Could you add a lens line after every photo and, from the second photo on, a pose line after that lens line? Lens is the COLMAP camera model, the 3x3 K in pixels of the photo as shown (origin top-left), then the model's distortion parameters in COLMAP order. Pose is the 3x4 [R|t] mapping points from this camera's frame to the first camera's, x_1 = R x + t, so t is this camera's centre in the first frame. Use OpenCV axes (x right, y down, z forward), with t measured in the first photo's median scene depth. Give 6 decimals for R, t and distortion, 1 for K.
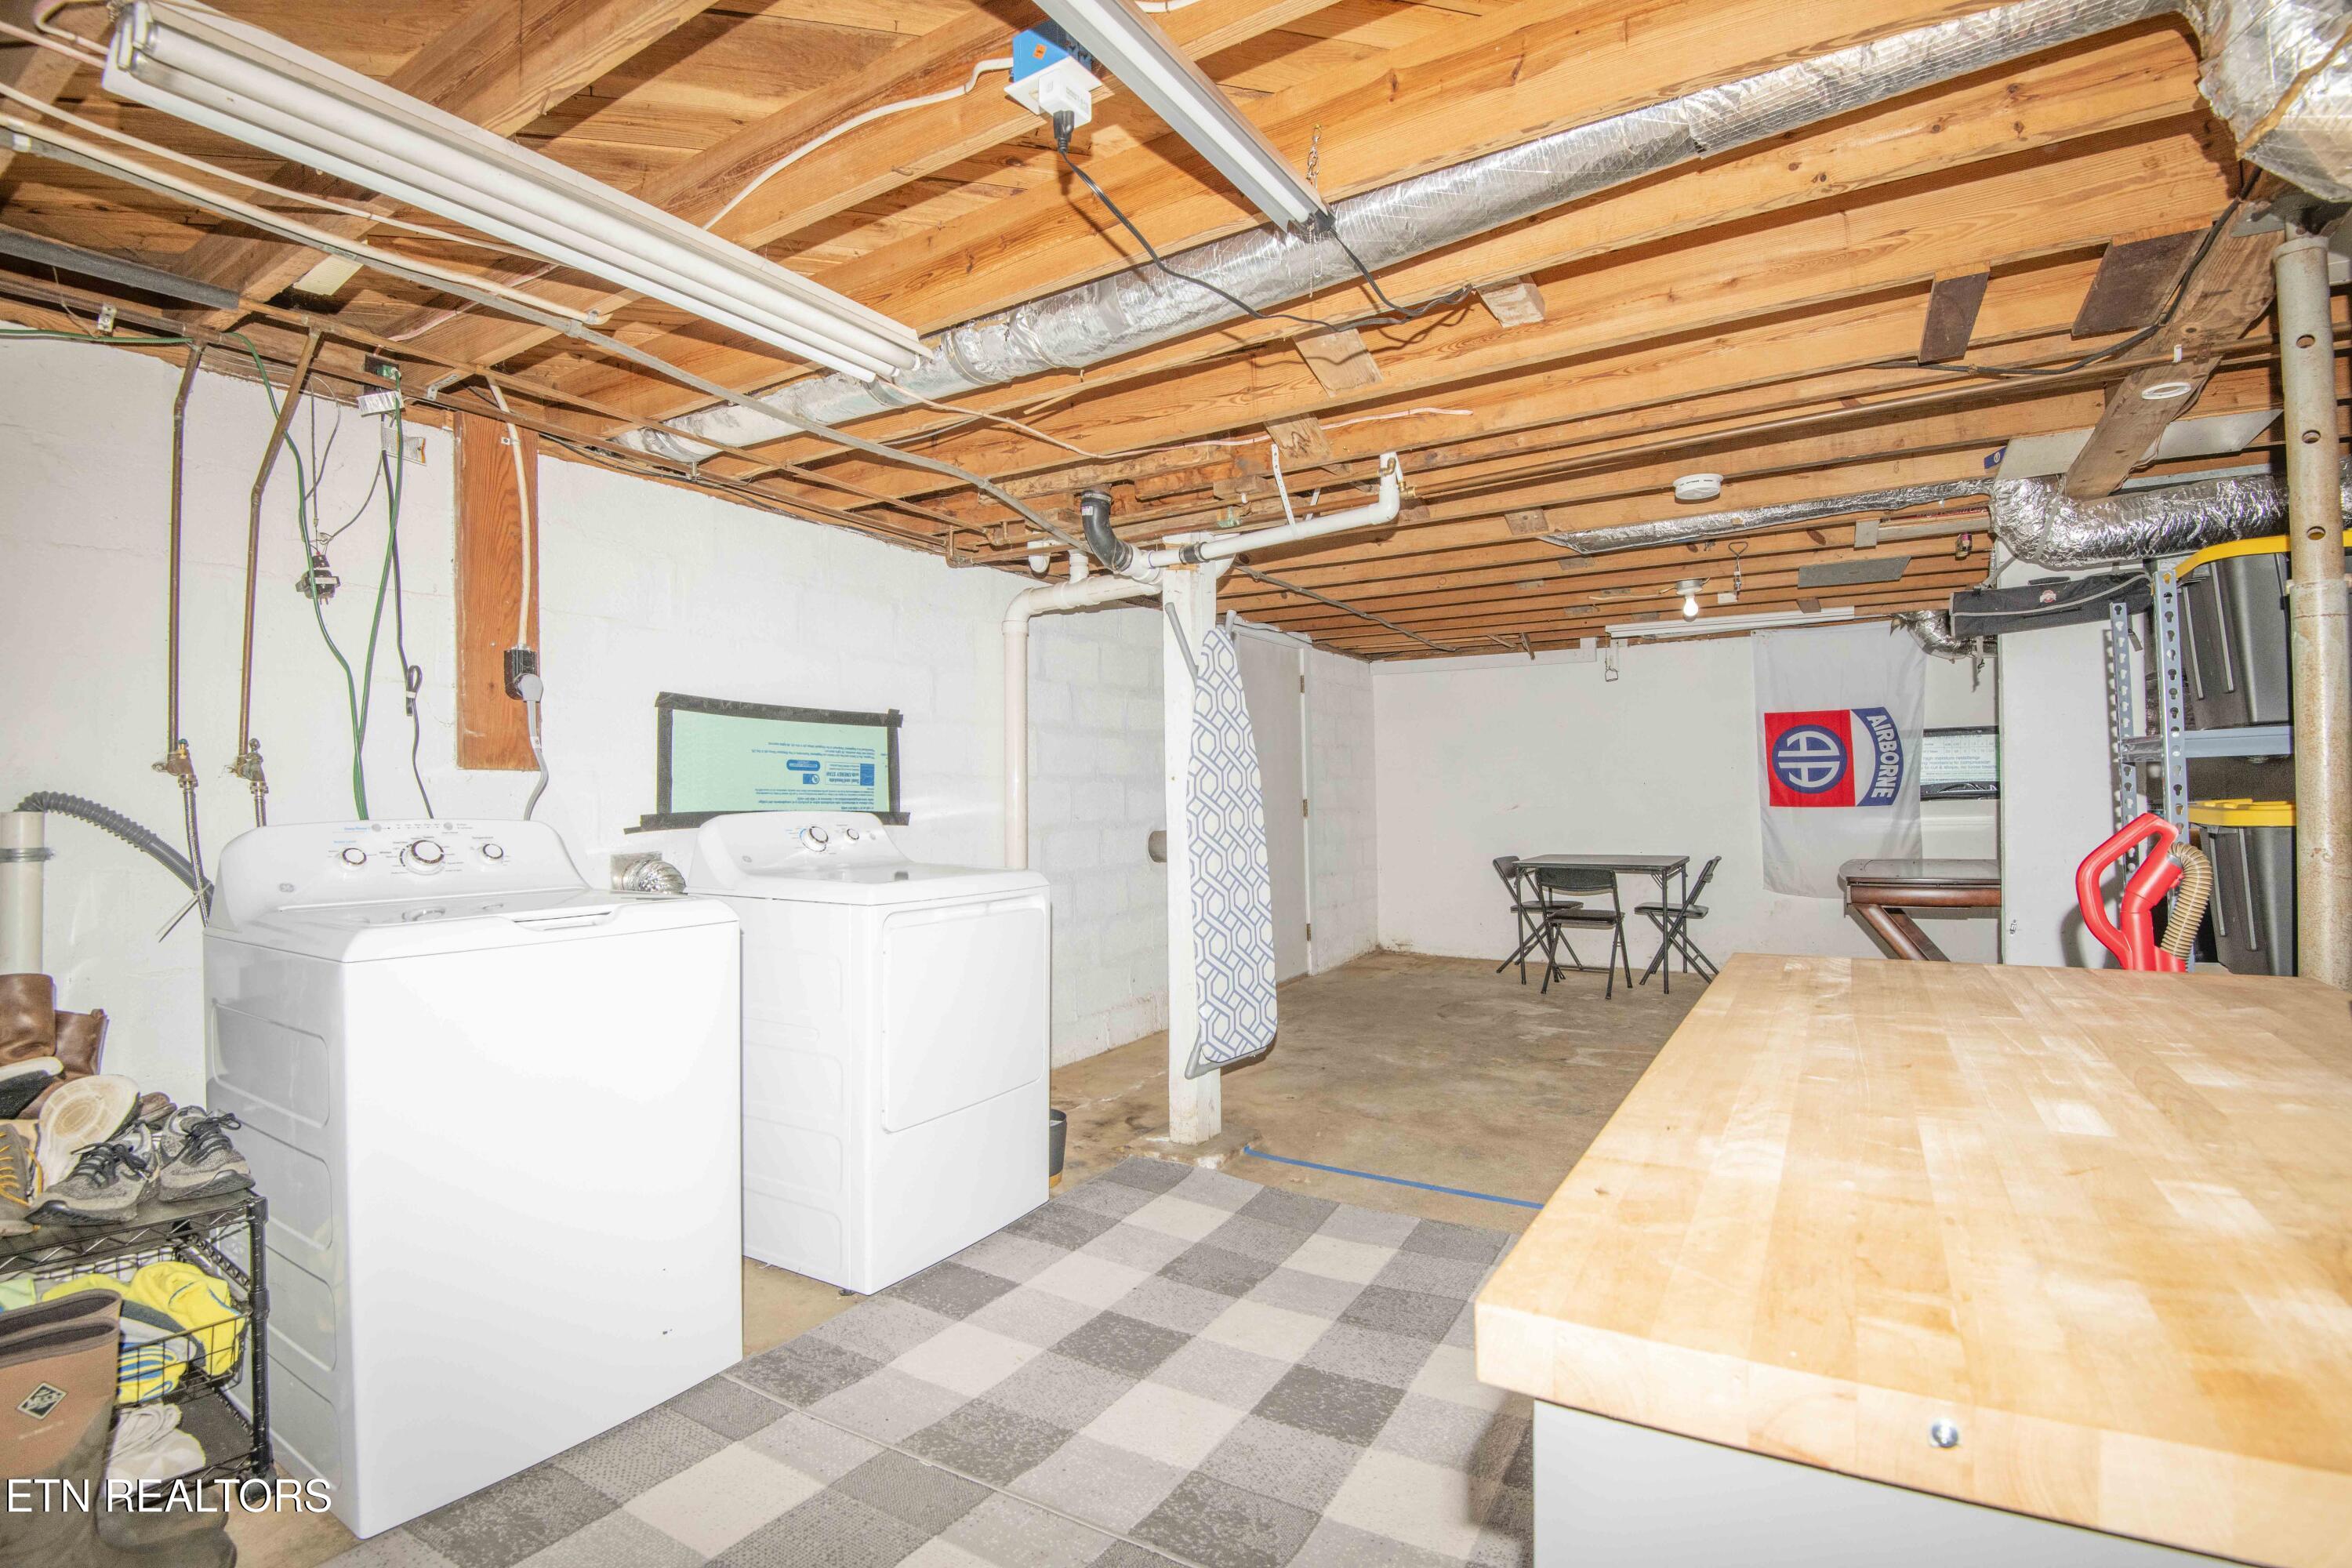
lens RADIAL K [[1084.1, 0, 1193.4], [0, 1084.1, 777.7], [0, 0, 1]] dist [-0.046157, -0.001747]
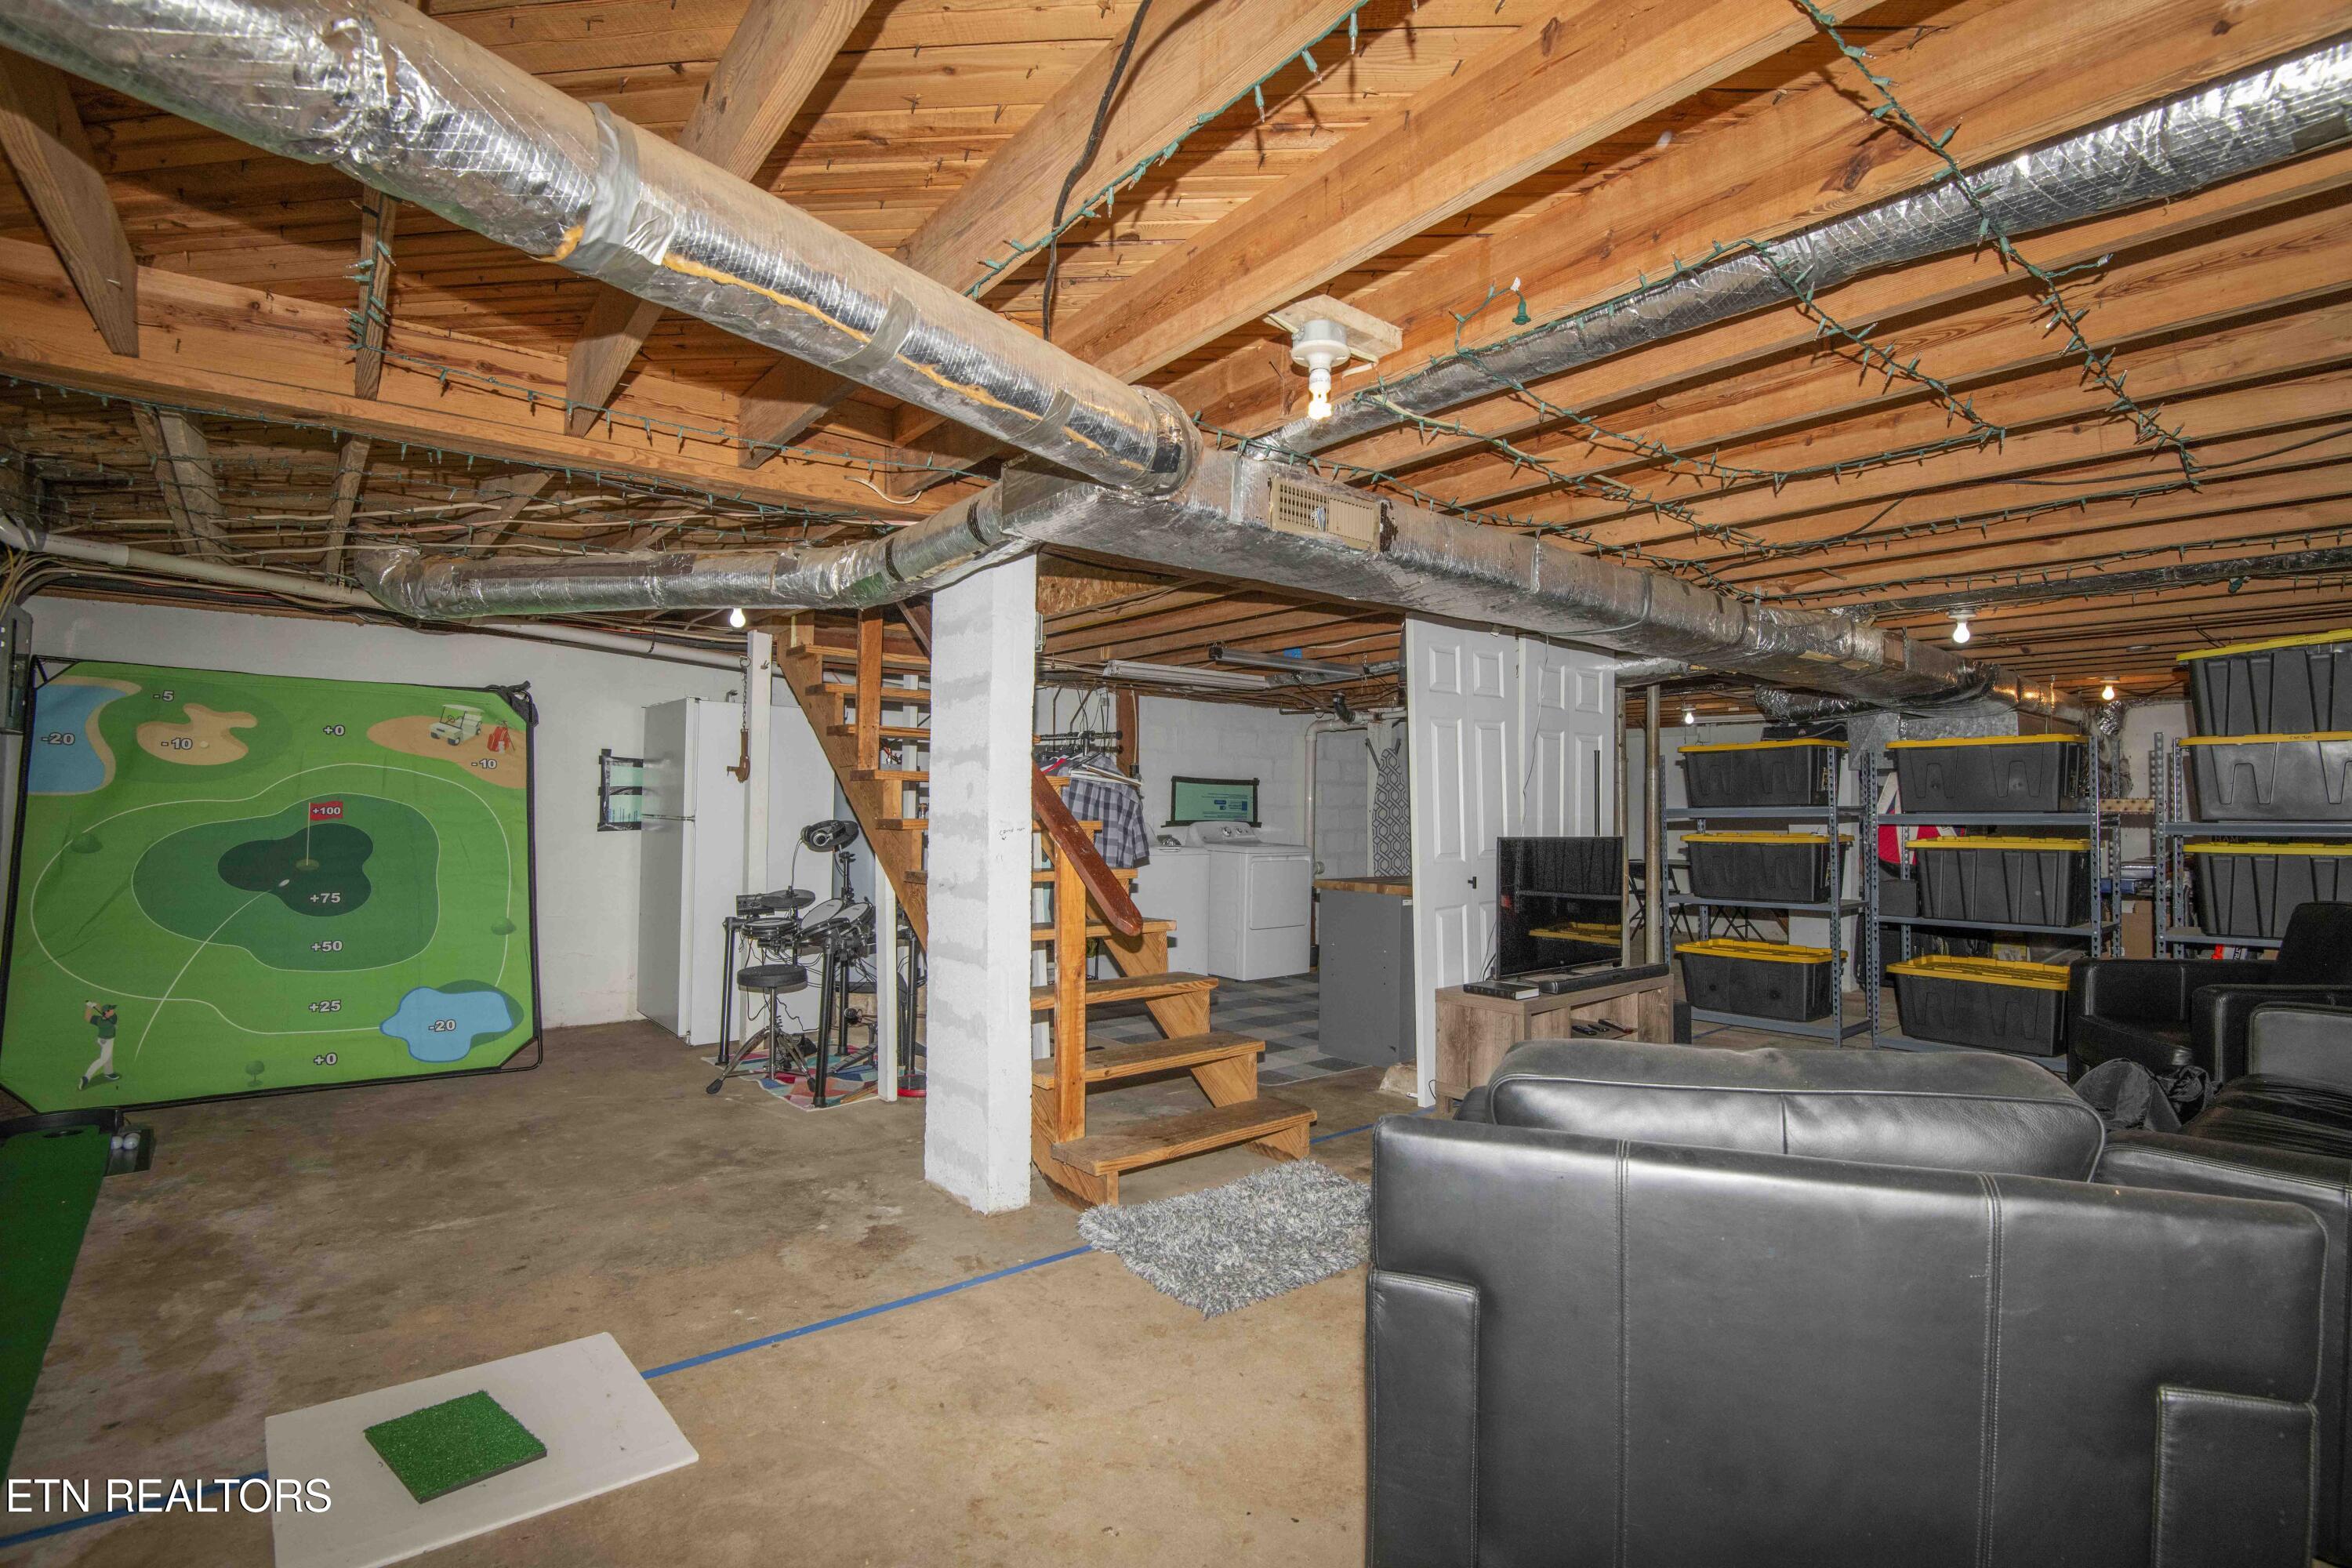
lens RADIAL K [[1084.1, 0, 1175.5], [0, 1084.1, 775.8], [0, 0, 1]] dist [-0.046157, -0.001747]
pose [[0.942414, 0.014527, -0.334134, 0.375384], [-0.017510, 0.999829, -0.005919, -0.055660], [0.333991, 0.011429, 0.942507, -1.387884]]
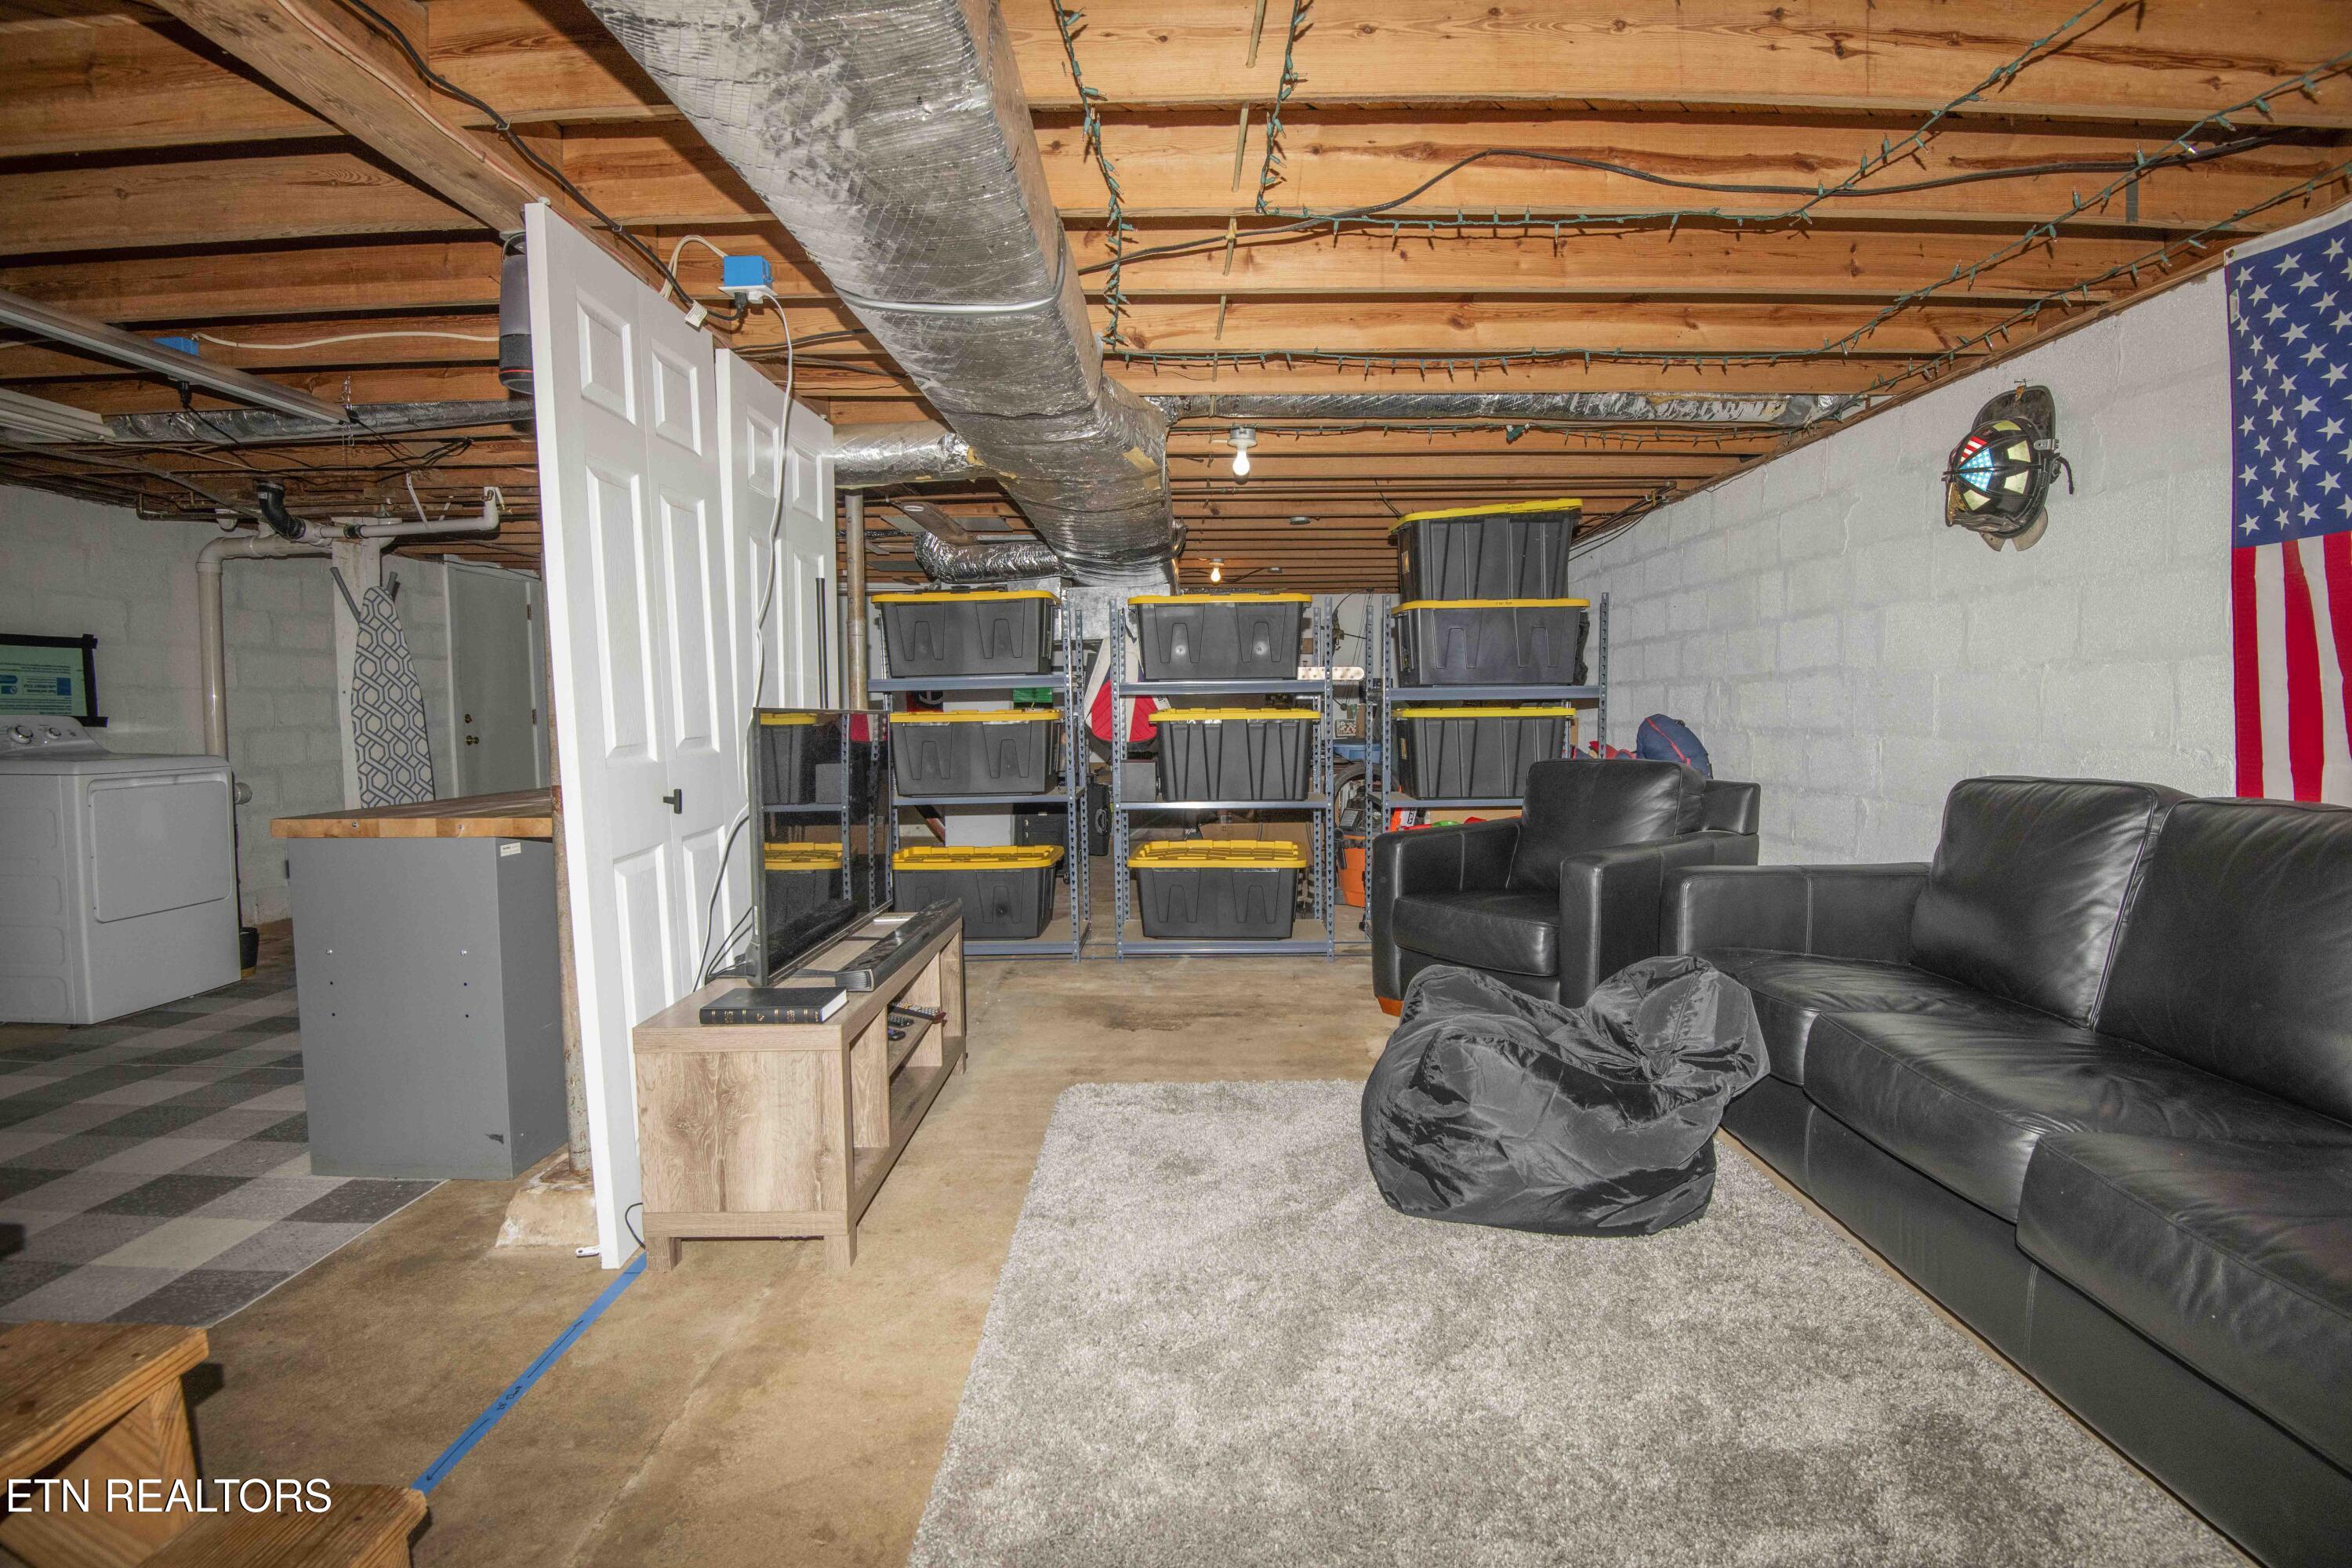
lens RADIAL K [[1084.1, 0, 1188.2], [0, 1084.1, 778.7], [0, 0, 1]] dist [-0.046157, -0.001747]
pose [[0.850682, -0.022945, 0.525180, 0.197627], [-0.018287, 0.997151, 0.073186, -0.007179], [-0.525363, -0.071862, 0.847838, -0.749398]]
